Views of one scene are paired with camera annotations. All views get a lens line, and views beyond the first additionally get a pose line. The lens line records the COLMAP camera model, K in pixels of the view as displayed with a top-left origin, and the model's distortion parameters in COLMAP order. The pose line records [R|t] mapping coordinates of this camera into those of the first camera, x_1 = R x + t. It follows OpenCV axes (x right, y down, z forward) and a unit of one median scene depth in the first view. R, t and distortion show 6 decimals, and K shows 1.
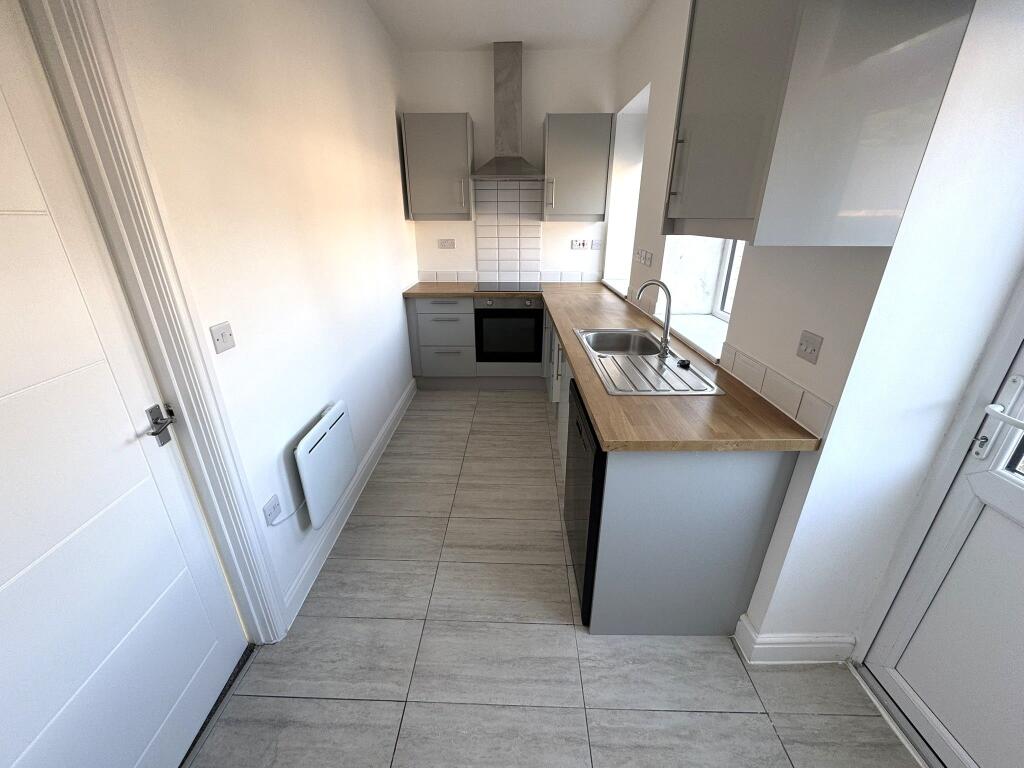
lens RADIAL K [[409.9, 0, 510.5], [0, 409.9, 384.7], [0, 0, 1]] dist [-0.000843, -0.000189]
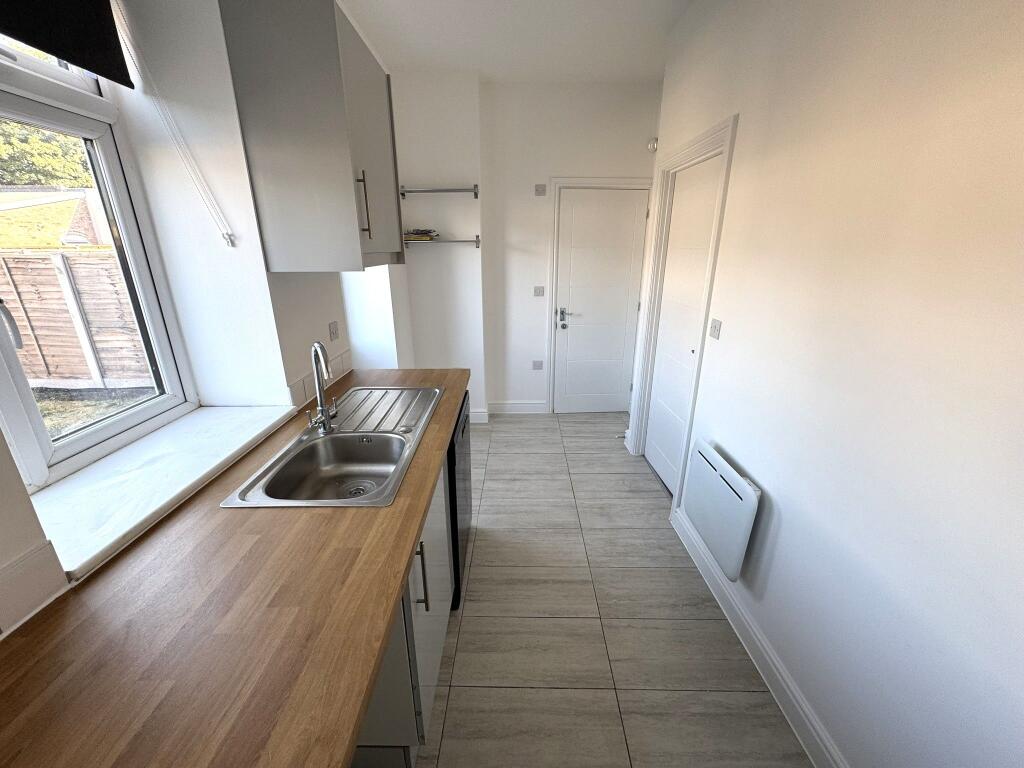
lens RADIAL K [[409.9, 0, 510.5], [0, 409.9, 384.7], [0, 0, 1]] dist [-0.000843, -0.000189]
pose [[-0.999992, 0.002276, 0.003171, 0.024592], [0.003797, 0.755152, 0.655539, -0.594349], [-0.000903, 0.655546, -0.755155, 1.426305]]
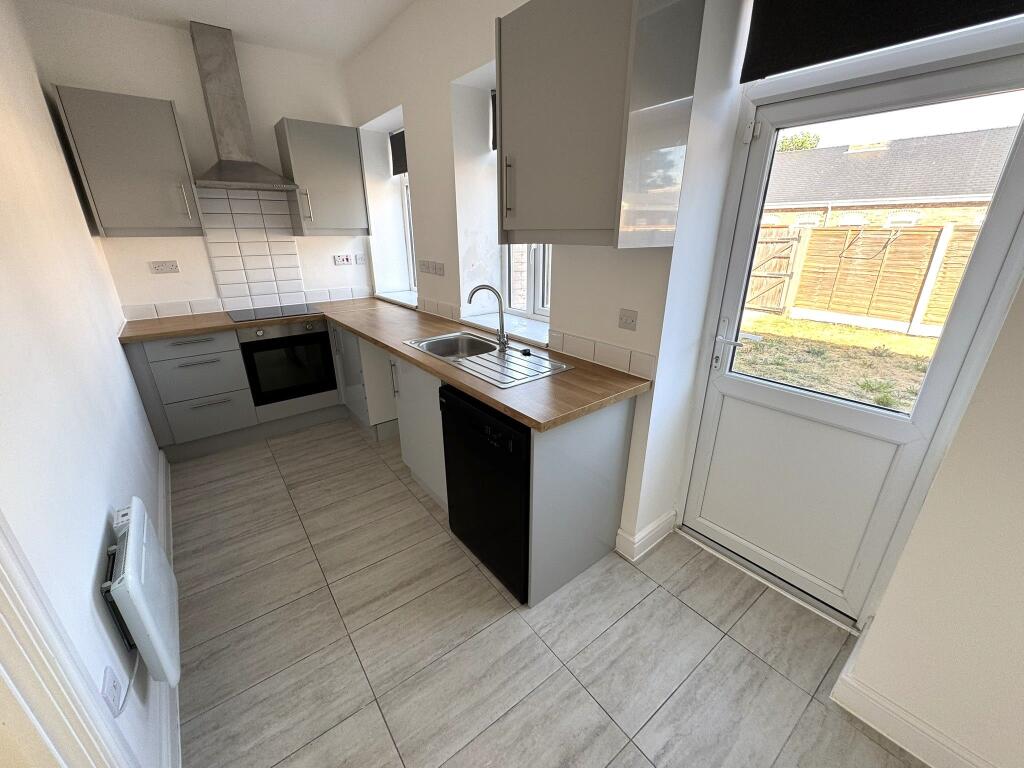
lens RADIAL K [[409.9, 0, 510.5], [0, 409.9, 384.7], [0, 0, 1]] dist [-0.000843, -0.000189]
pose [[0.781376, -0.224184, 0.582403, -0.276943], [0.242494, 0.968982, 0.047649, -0.024349], [-0.575020, 0.103998, 0.811502, 0.069123]]
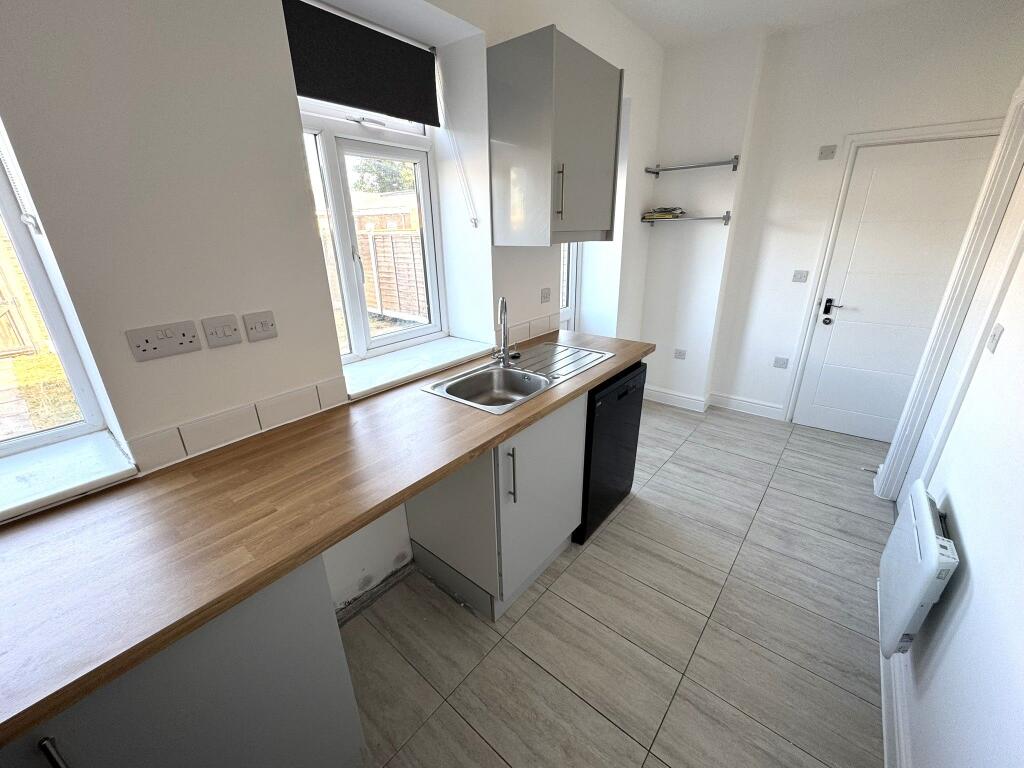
lens RADIAL K [[411.0, 0, 512.0], [0, 411.0, 384.0], [0, 0, 1]] dist [-0.001804, -0.000129]
pose [[-0.777711, -0.209079, 0.592834, -0.247211], [0.255515, 0.756509, 0.602002, -0.611561], [-0.574350, 0.619661, -0.534923, 1.475296]]
